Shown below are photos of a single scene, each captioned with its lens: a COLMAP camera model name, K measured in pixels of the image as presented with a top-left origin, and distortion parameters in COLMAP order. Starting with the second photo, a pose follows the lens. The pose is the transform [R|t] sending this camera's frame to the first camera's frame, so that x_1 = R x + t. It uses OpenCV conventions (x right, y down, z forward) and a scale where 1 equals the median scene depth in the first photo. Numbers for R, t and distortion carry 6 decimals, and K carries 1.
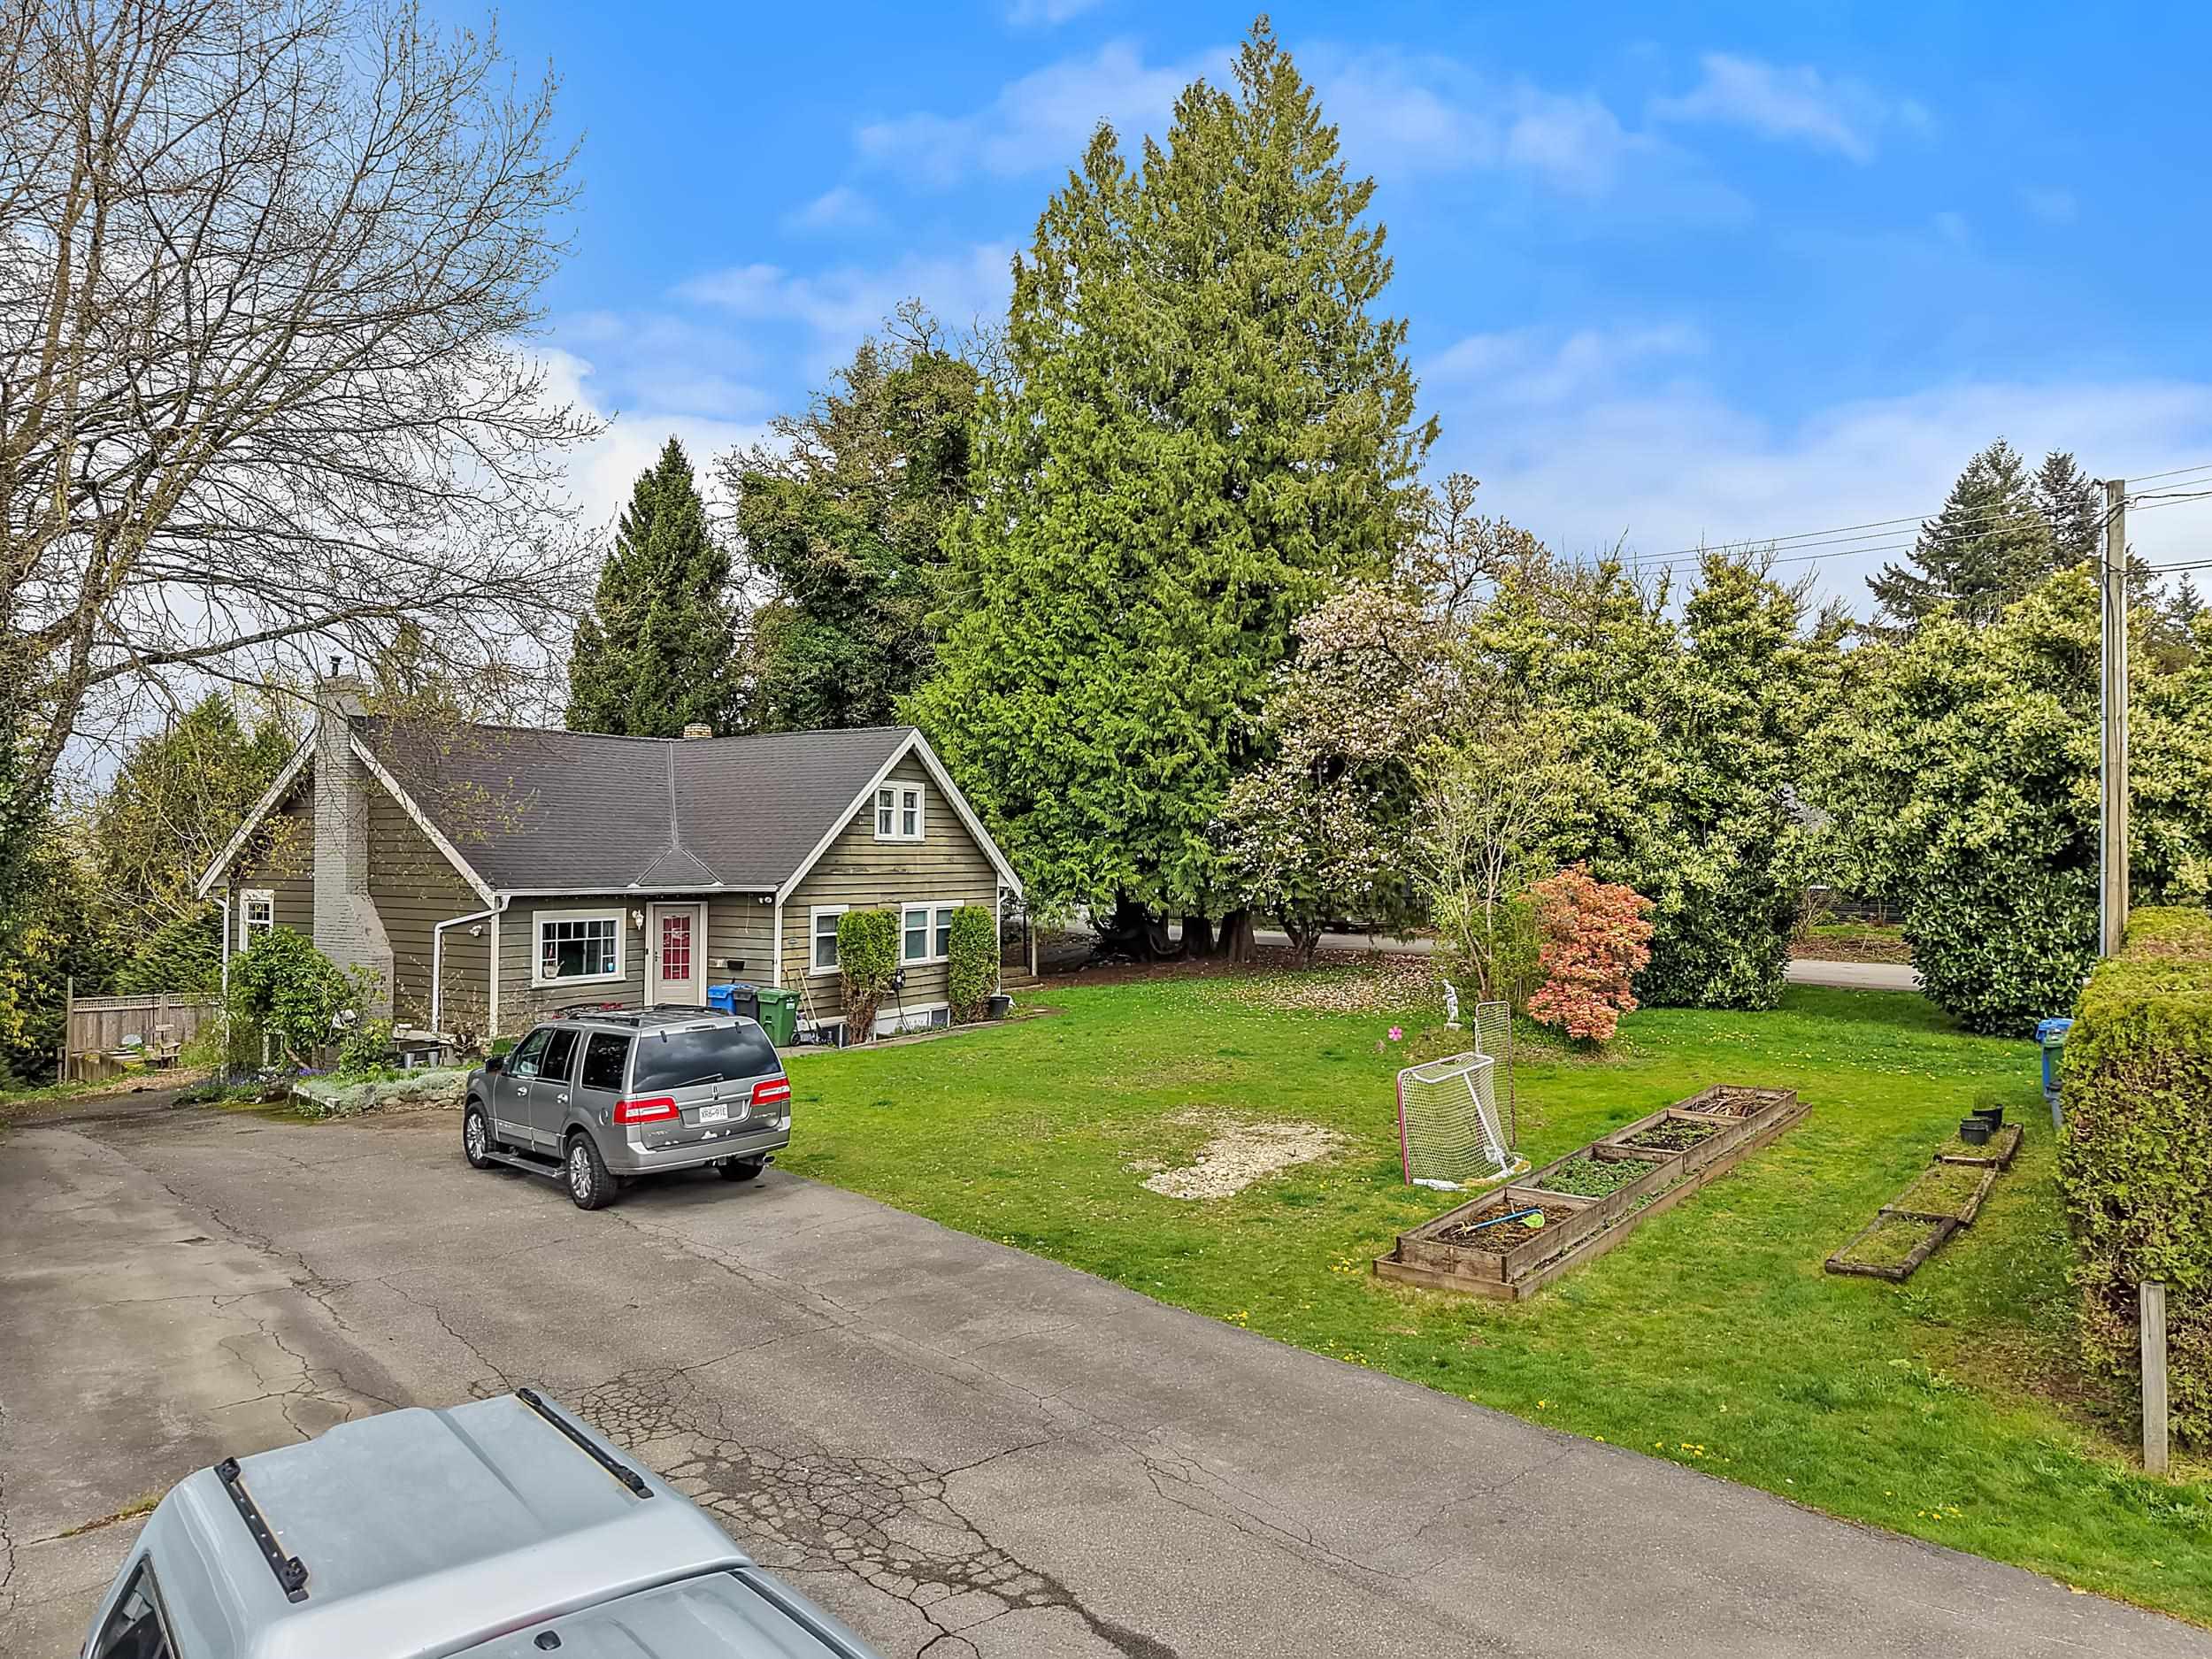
lens RADIAL K [[1475.8, 0, 1147.4], [0, 1475.8, 869.5], [0, 0, 1]] dist [0.006894, -0.006287]
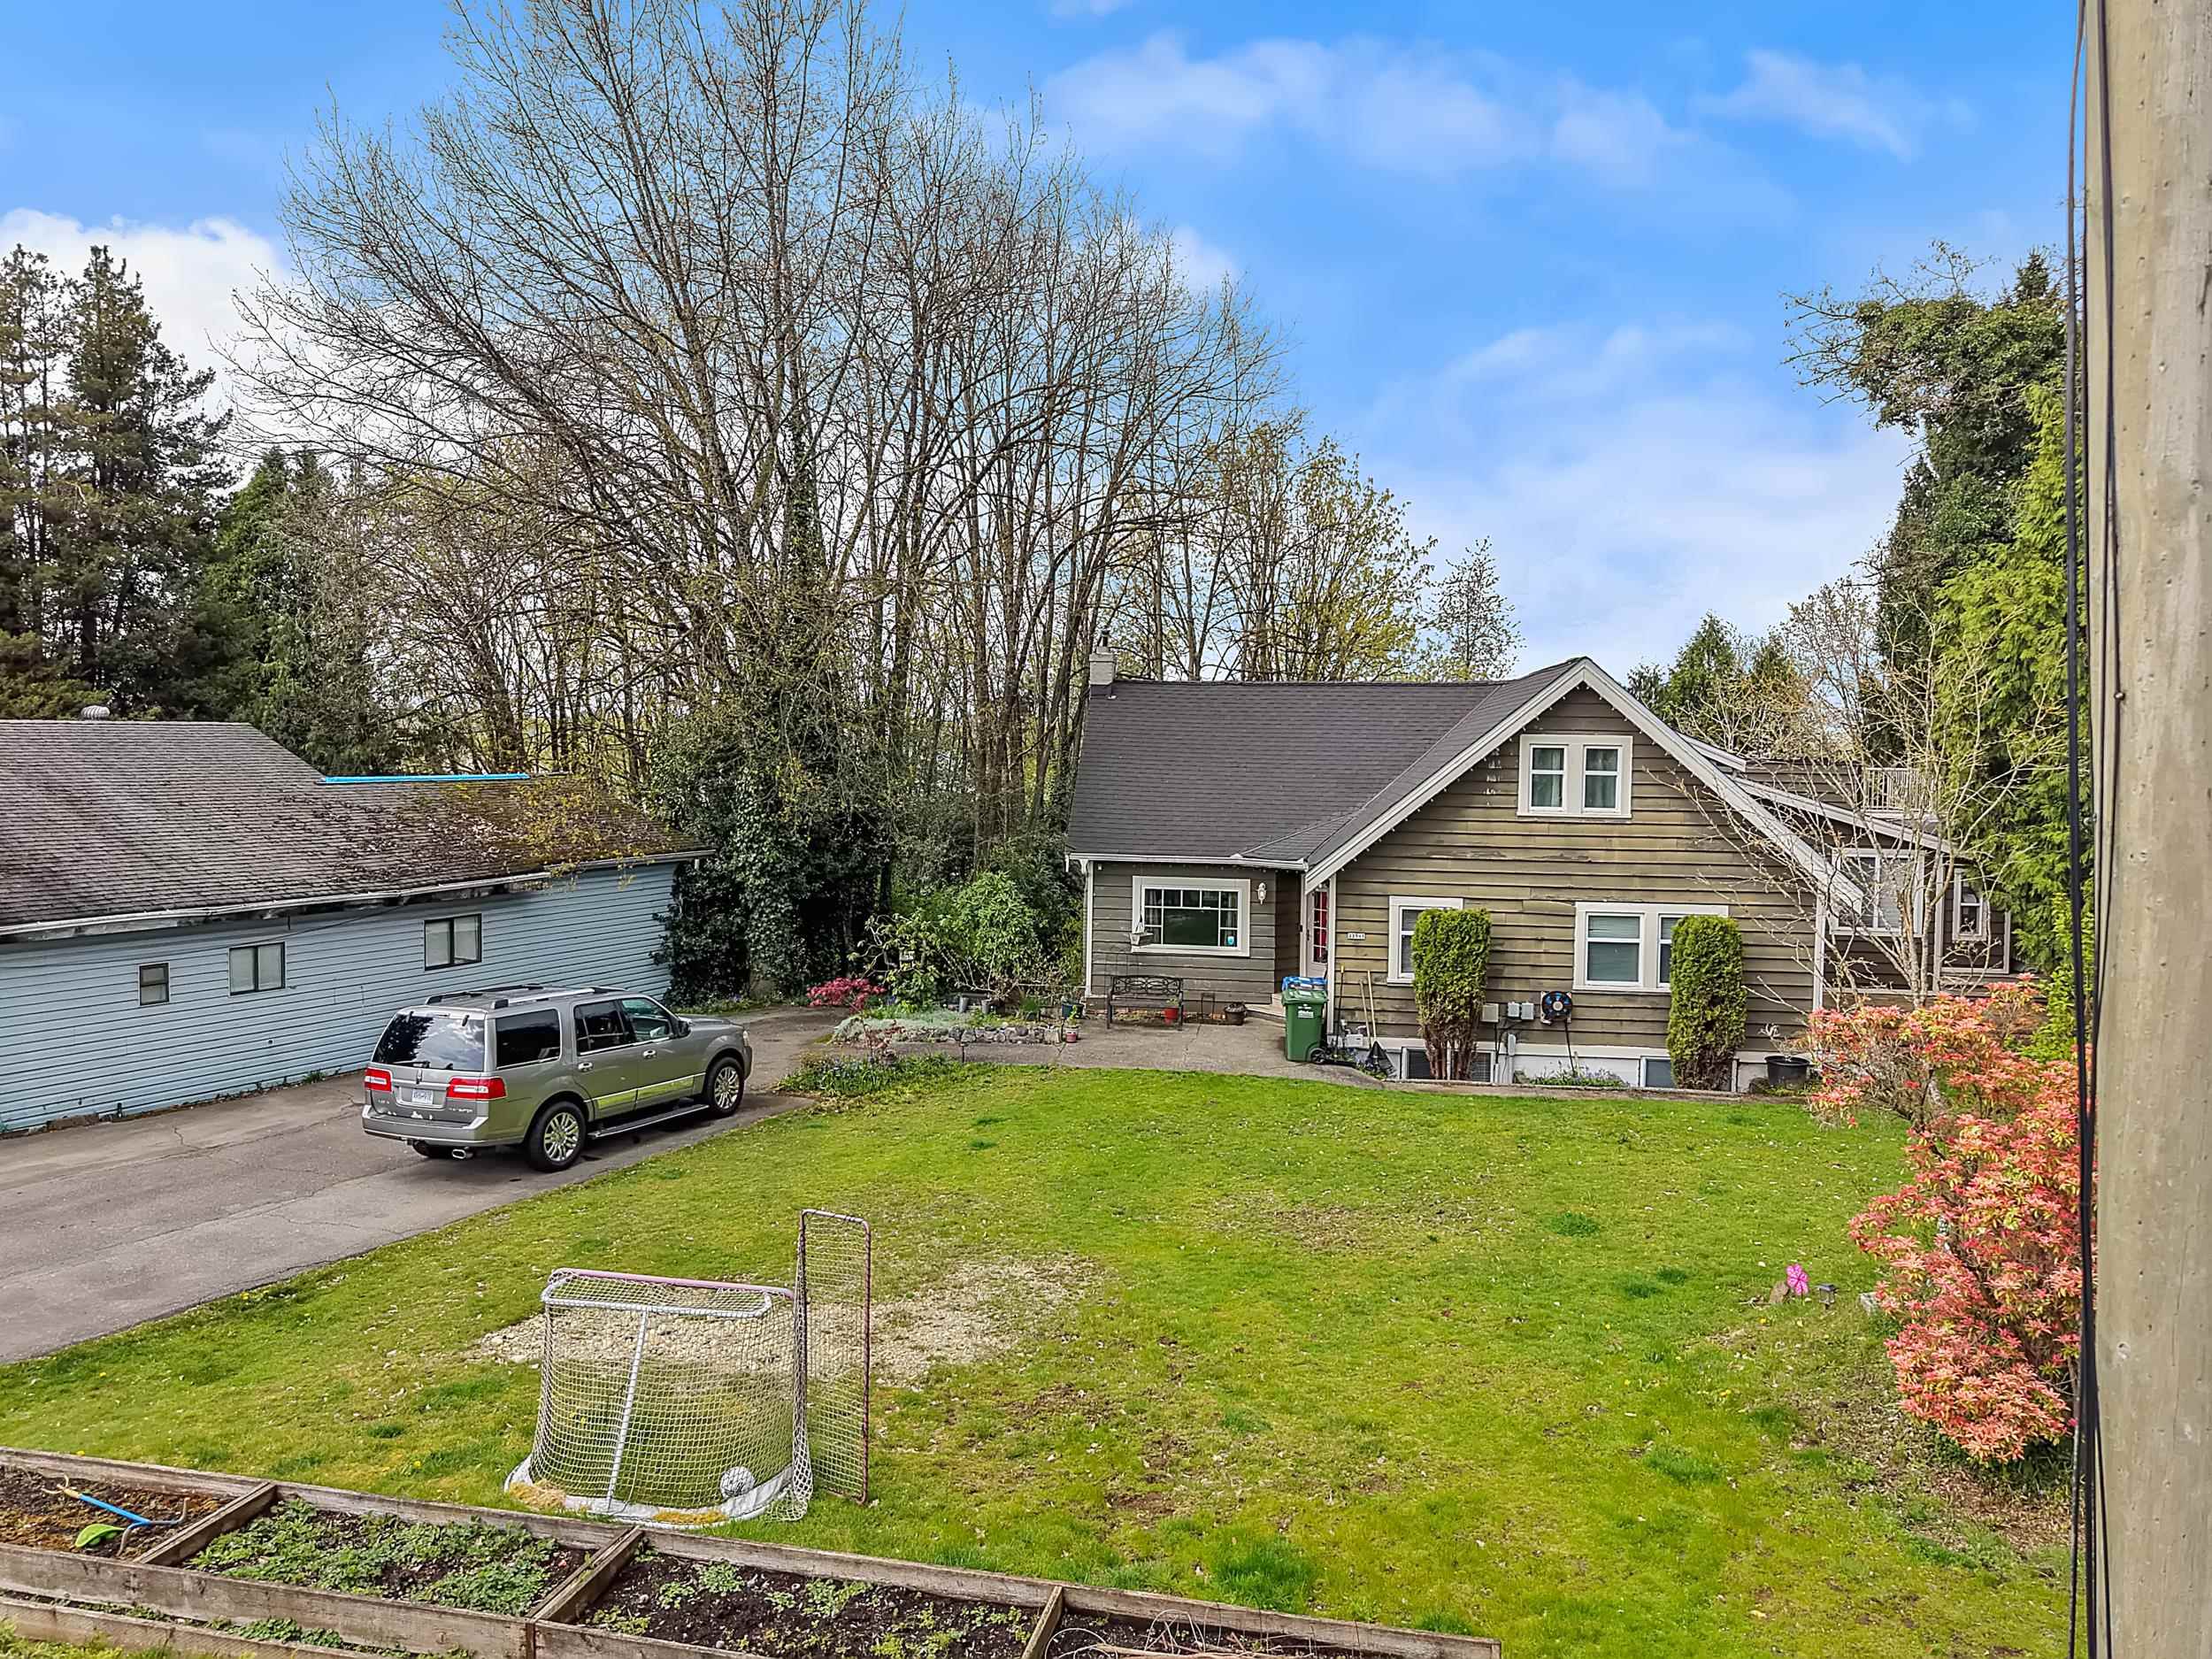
lens RADIAL K [[1475.8, 0, 1039.9], [0, 1475.8, 833.0], [0, 0, 1]] dist [0.006894, -0.006287]
pose [[0.369422, 0.057448, -0.927484, 0.354950], [-0.022916, 0.998347, 0.052710, -0.037957], [0.928979, 0.001782, 0.370128, 0.426050]]
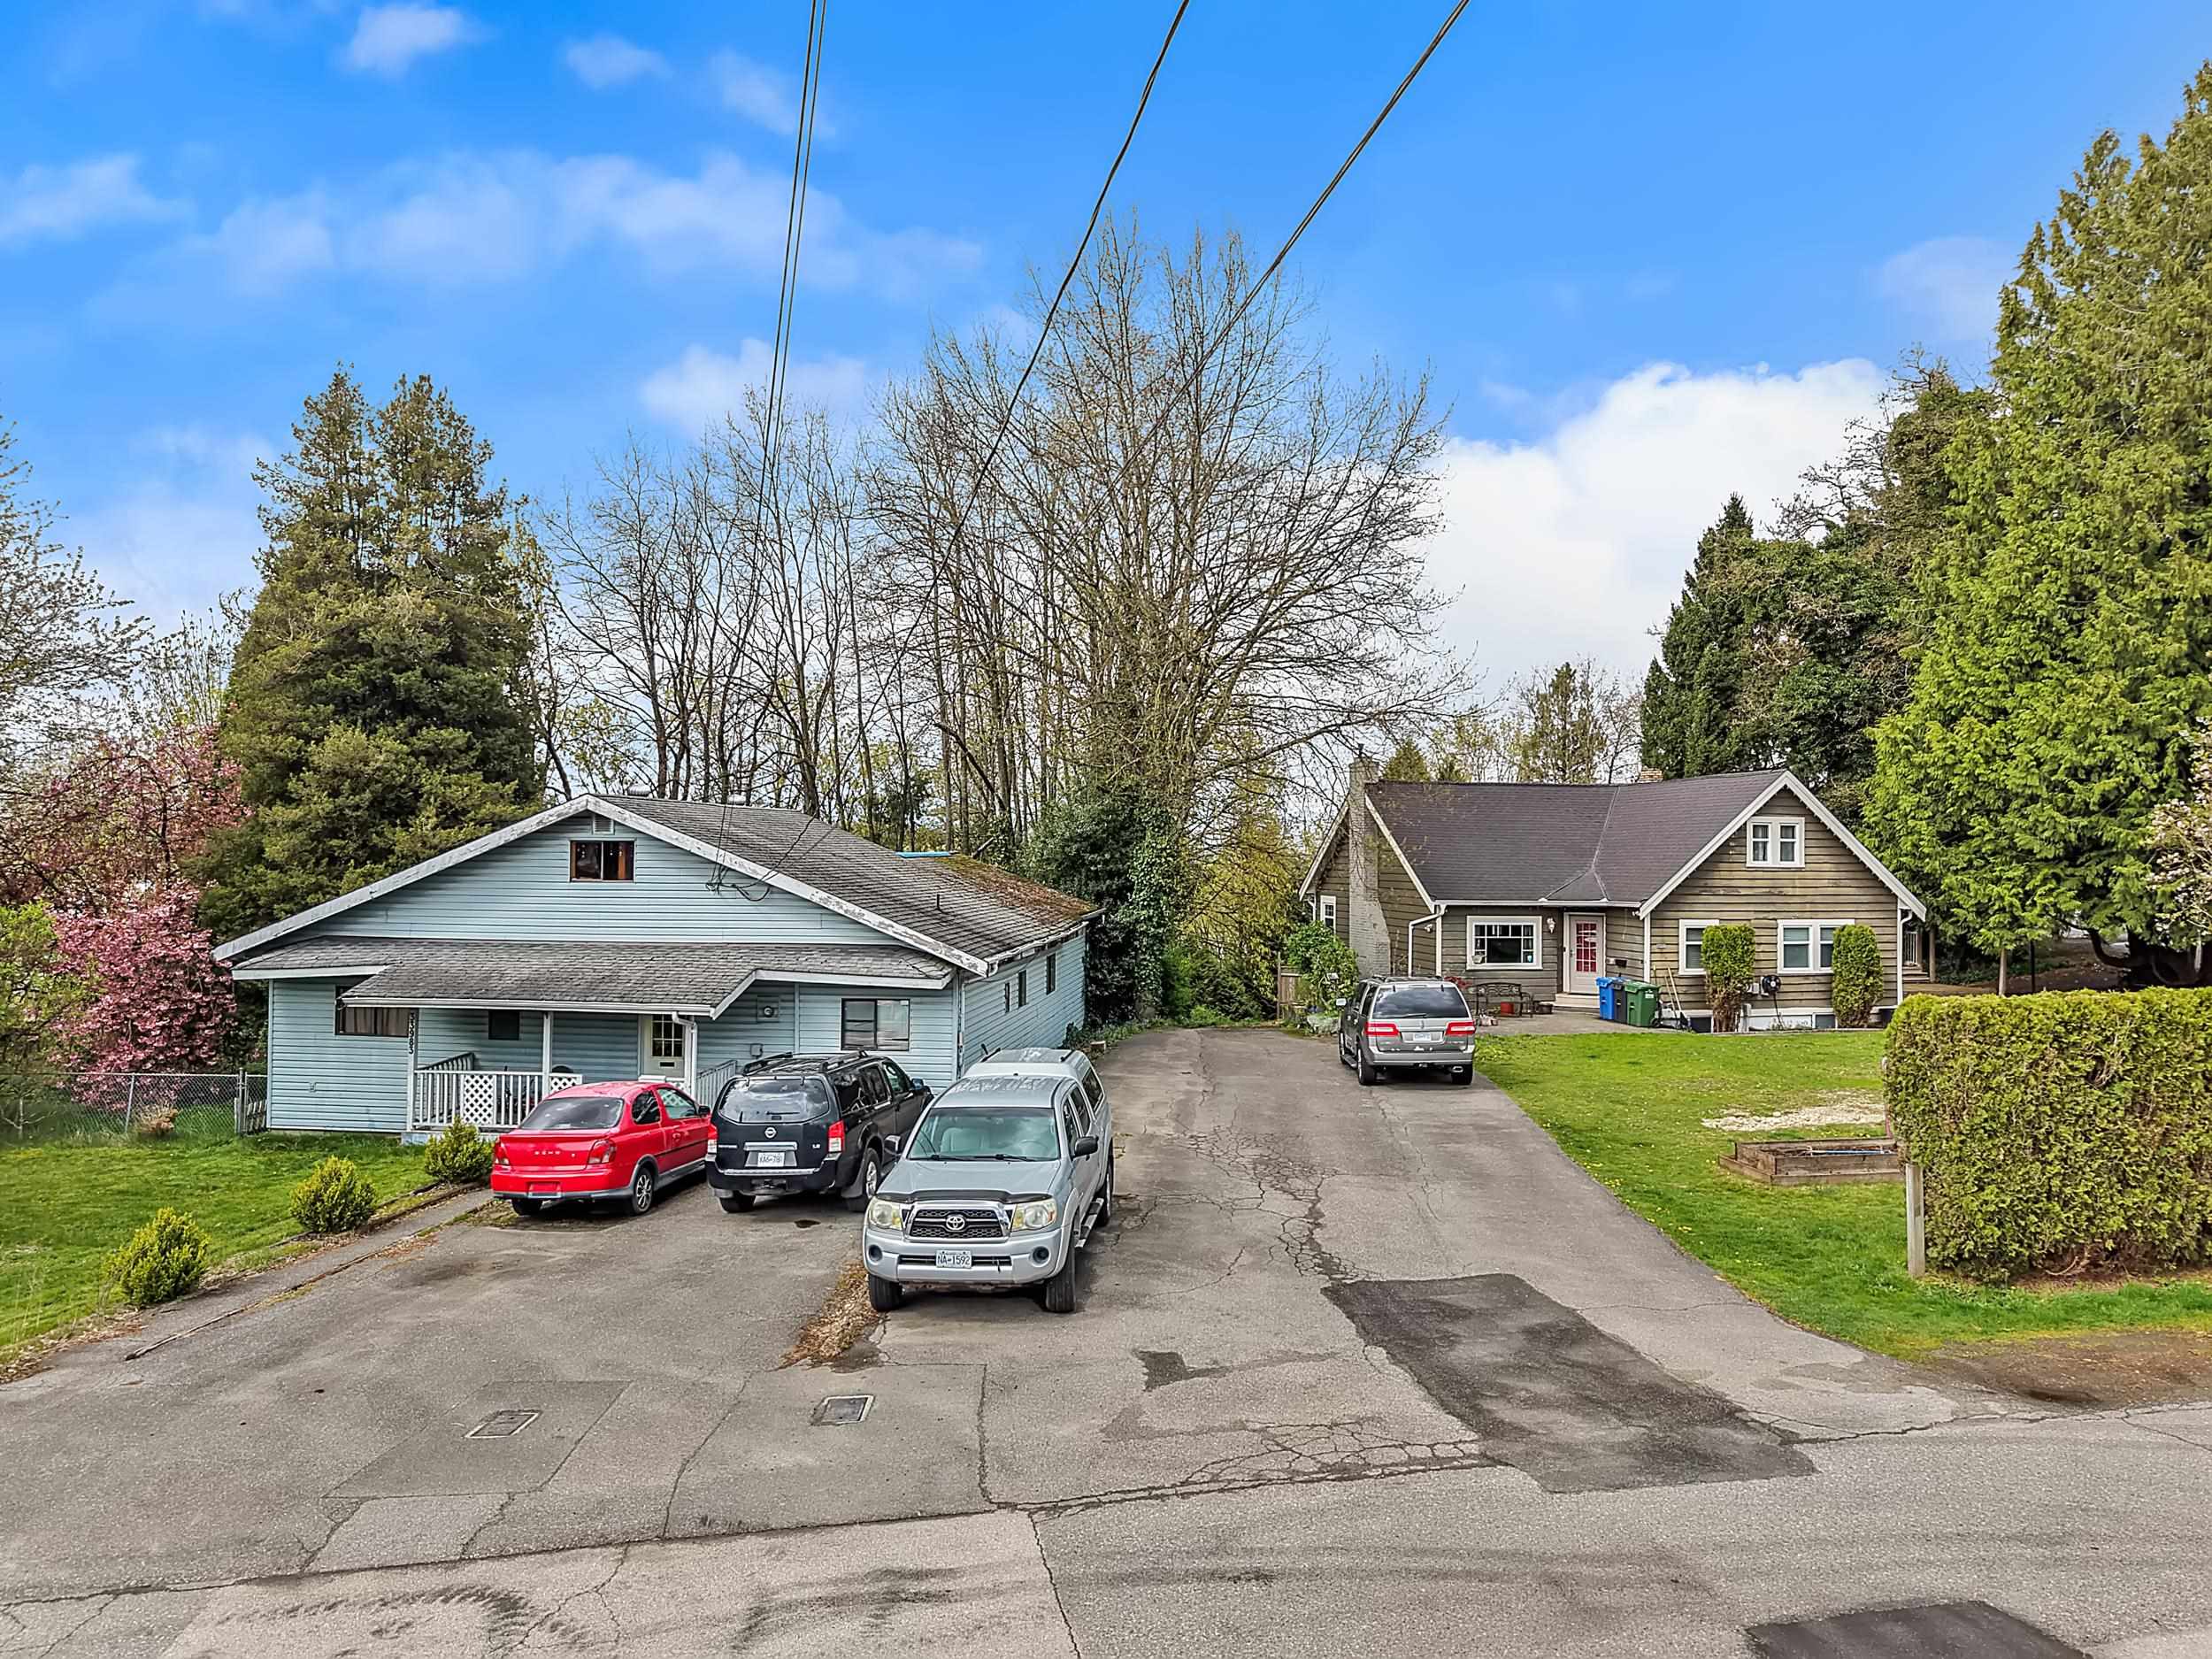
lens RADIAL K [[1475.8, 0, 1071.9], [0, 1475.8, 837.6], [0, 0, 1]] dist [0.006894, -0.006287]
pose [[0.670375, -0.007208, -0.741987, 0.288769], [-0.013063, 0.999683, -0.021513, -0.008816], [0.741907, 0.024115, 0.670069, -0.182356]]
